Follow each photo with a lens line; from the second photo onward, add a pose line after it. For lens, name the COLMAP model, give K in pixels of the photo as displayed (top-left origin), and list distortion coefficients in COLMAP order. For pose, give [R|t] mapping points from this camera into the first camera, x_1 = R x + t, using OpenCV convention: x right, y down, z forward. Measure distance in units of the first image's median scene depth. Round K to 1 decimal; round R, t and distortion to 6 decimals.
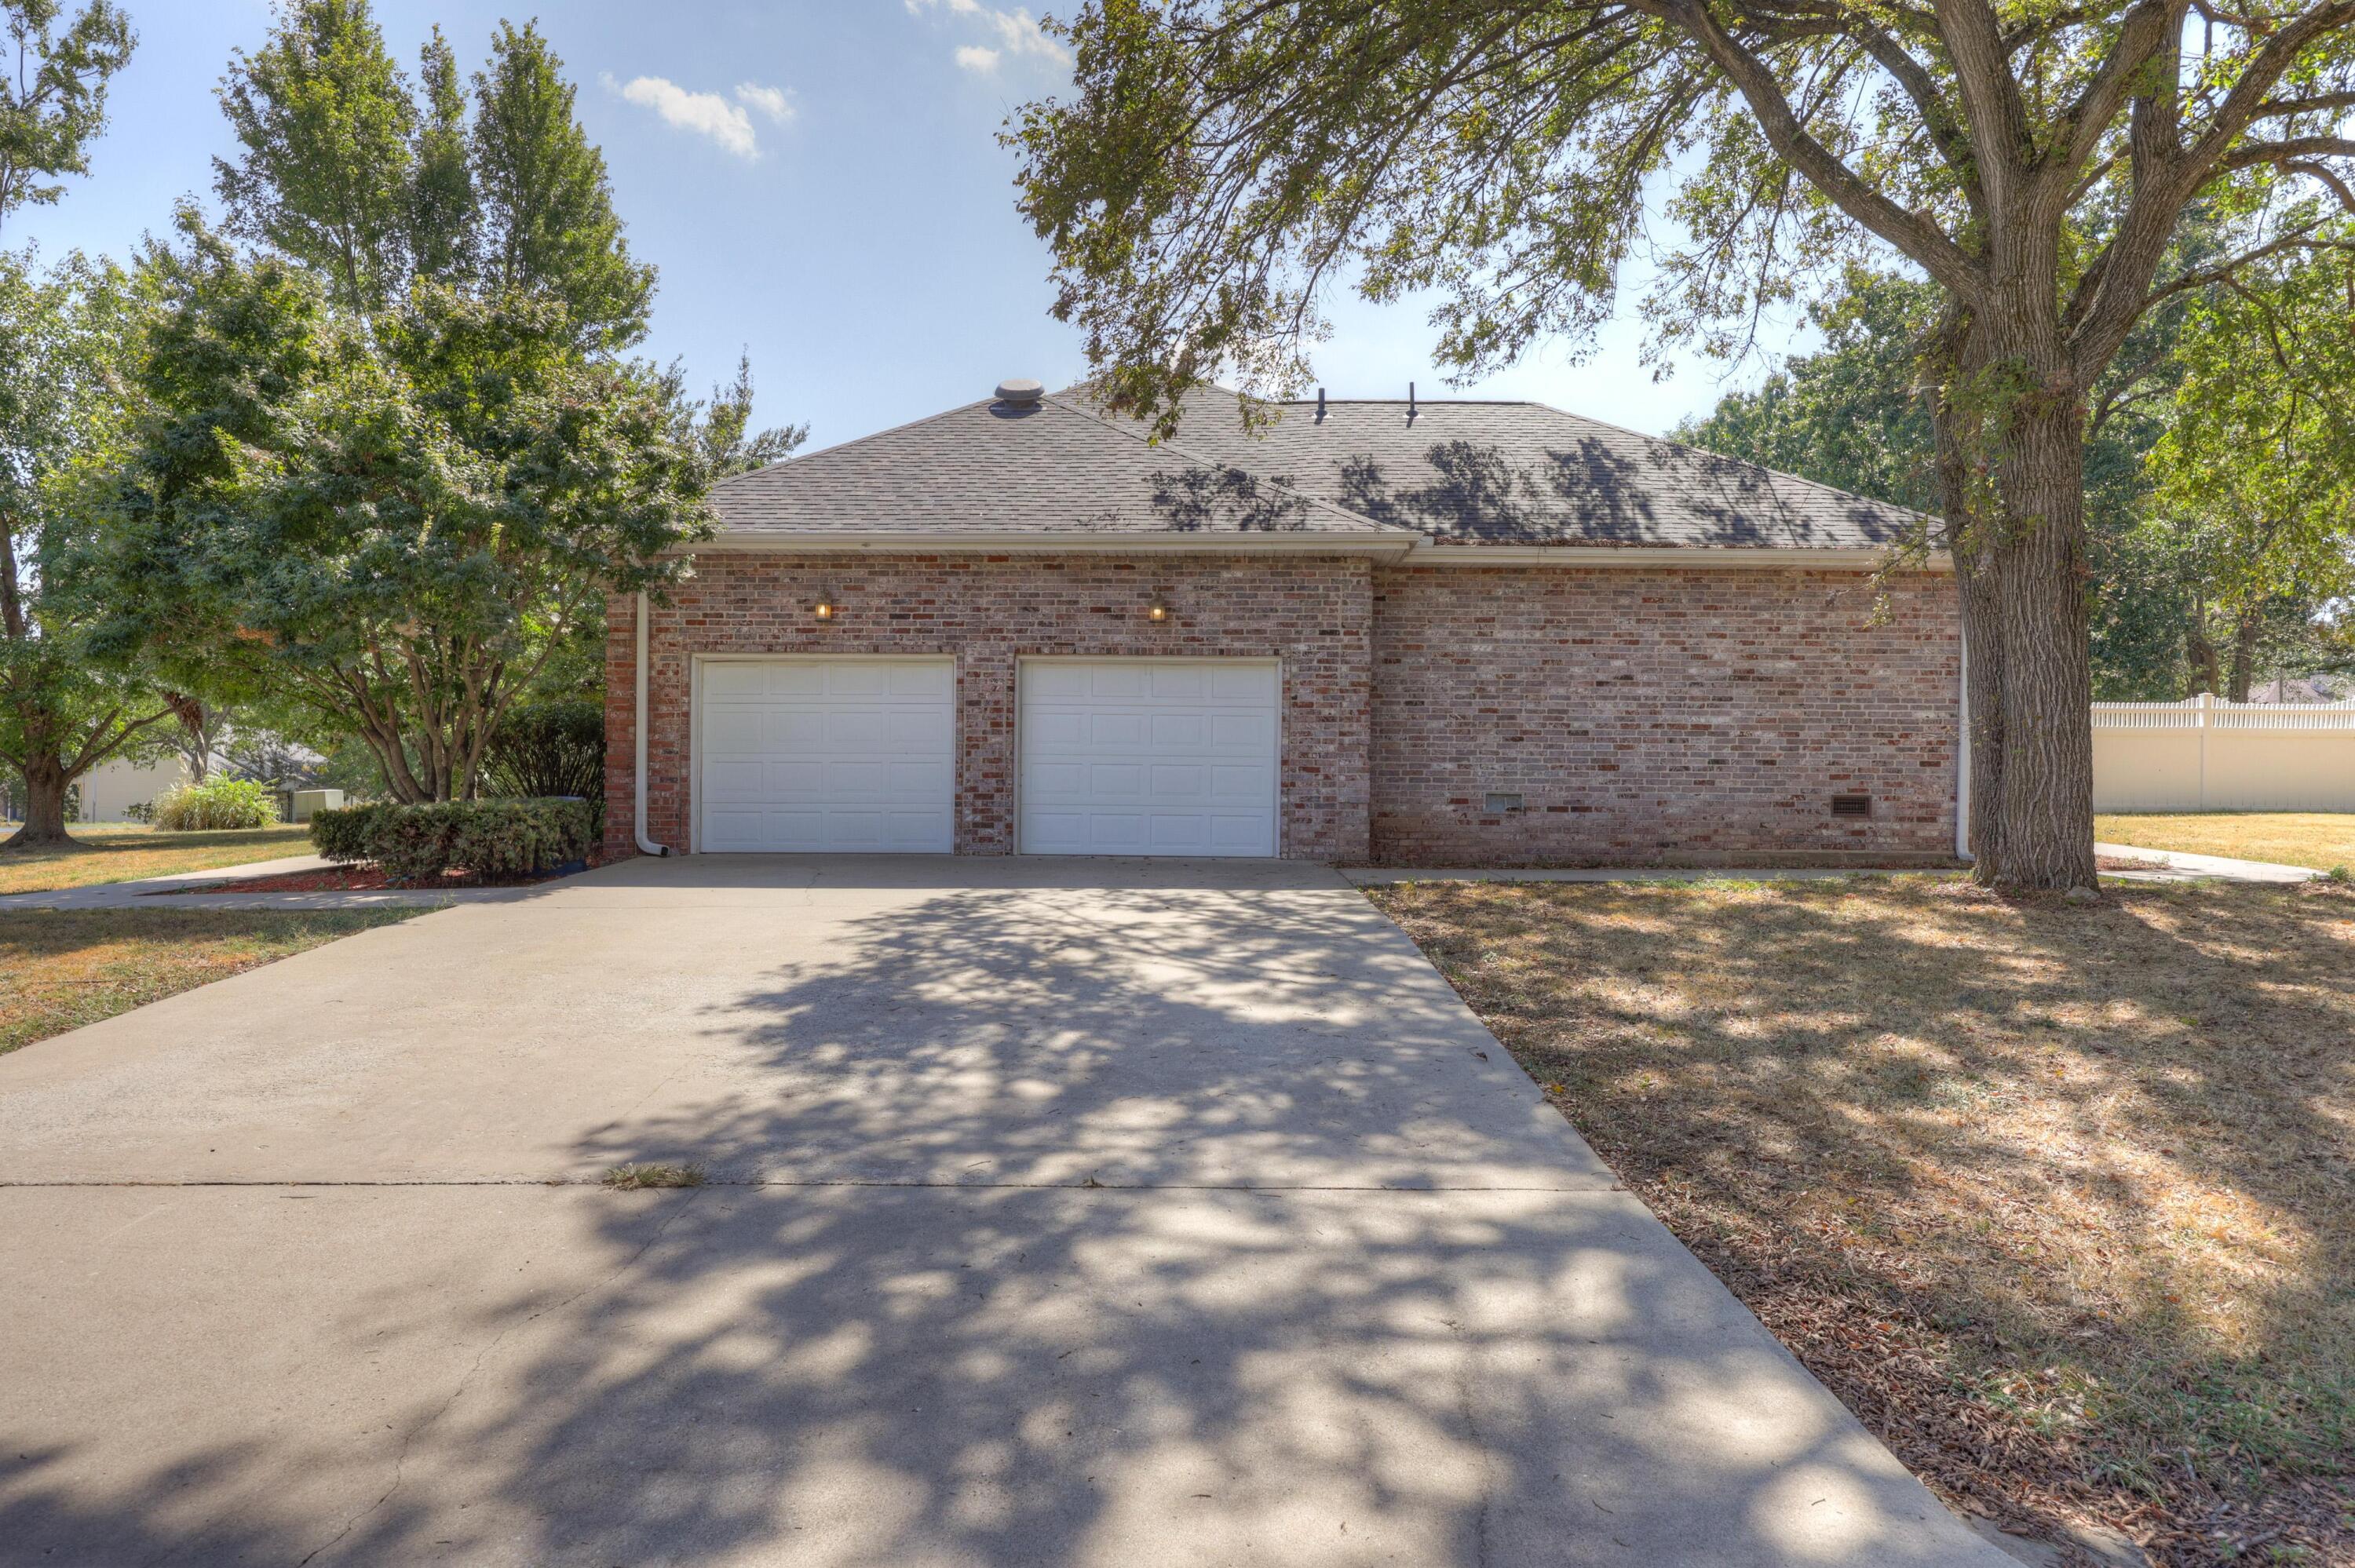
lens RADIAL K [[1483.7, 0, 1179.1], [0, 1483.7, 774.0], [0, 0, 1]] dist [0.016590, 0.011173]
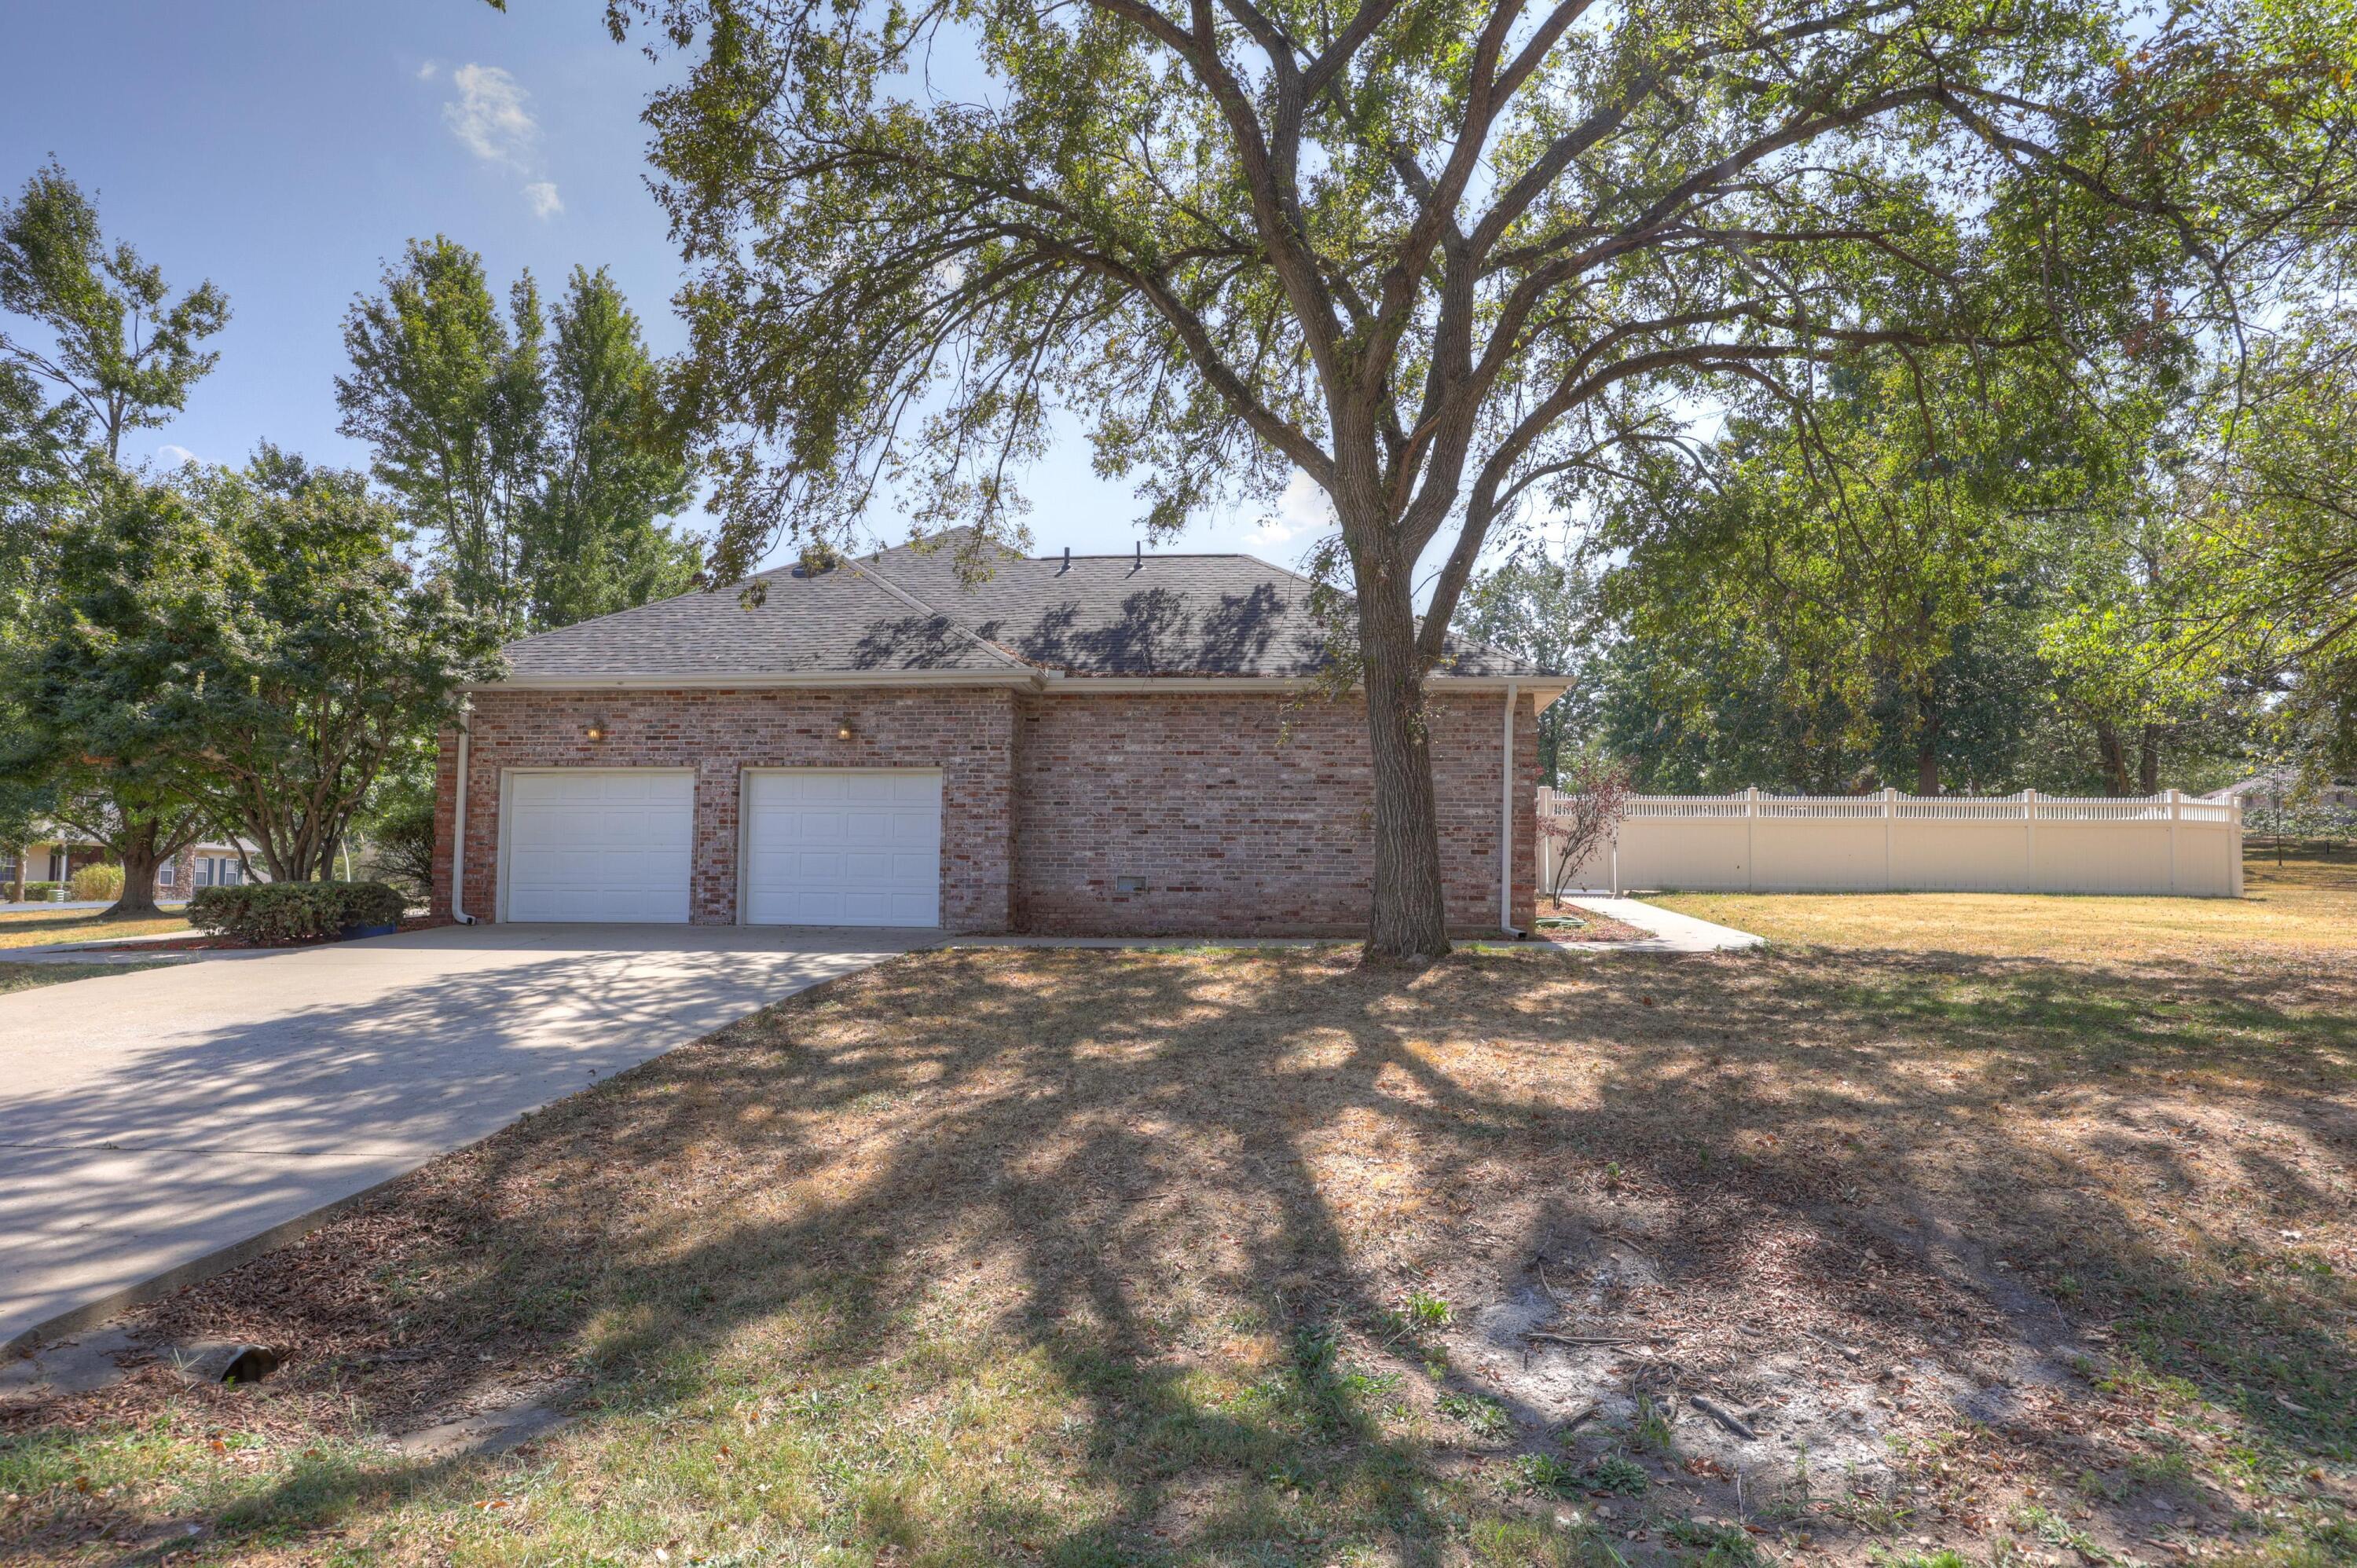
lens RADIAL K [[1298.4, 0, 1179.1], [0, 1298.4, 796.4], [0, 0, 1]] dist [0.006038, -0.000999]
pose [[0.995881, -0.004420, -0.090558, 0.365328], [0.000451, 0.999040, -0.043798, -0.006140], [0.090665, 0.043577, 0.994928, -0.073067]]
